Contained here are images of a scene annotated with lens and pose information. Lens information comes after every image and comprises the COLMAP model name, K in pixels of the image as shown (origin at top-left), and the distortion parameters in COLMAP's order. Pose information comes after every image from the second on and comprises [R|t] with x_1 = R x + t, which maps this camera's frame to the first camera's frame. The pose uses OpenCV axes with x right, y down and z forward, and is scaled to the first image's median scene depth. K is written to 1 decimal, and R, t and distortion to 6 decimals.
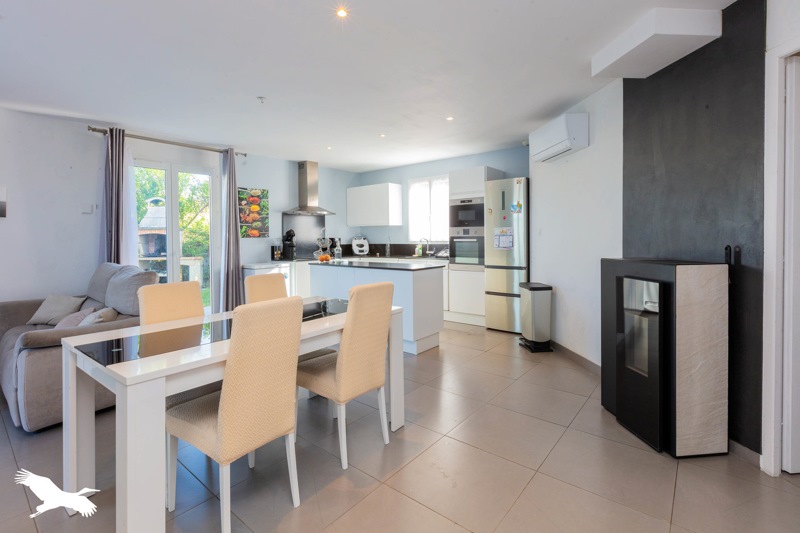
lens RADIAL K [[368.2, 0, 400.8], [0, 368.2, 247.0], [0, 0, 1]] dist [-0.000993, -0.000167]
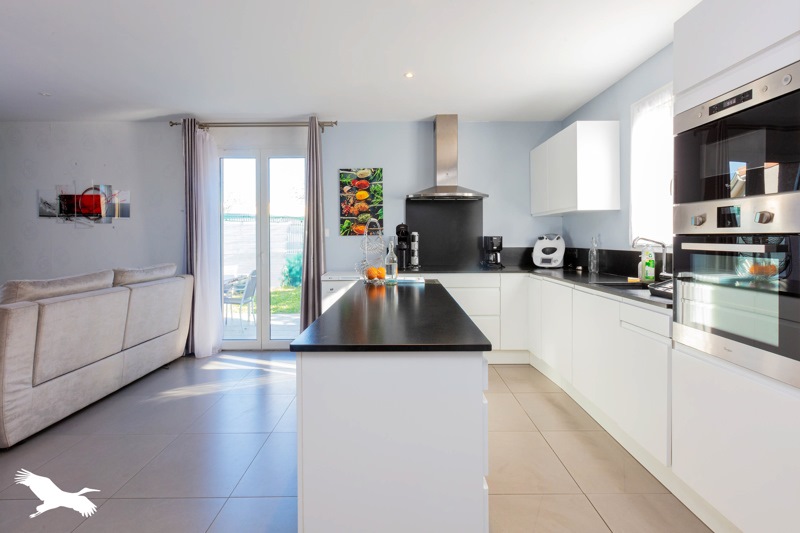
lens RADIAL K [[368.2, 0, 400.8], [0, 368.2, 247.0], [0, 0, 1]] dist [-0.000993, -0.000167]
pose [[0.636185, 0.026962, -0.771065, 0.215214], [-0.021481, 0.999621, 0.017231, -0.016910], [0.771237, 0.005601, 0.636523, 0.592227]]
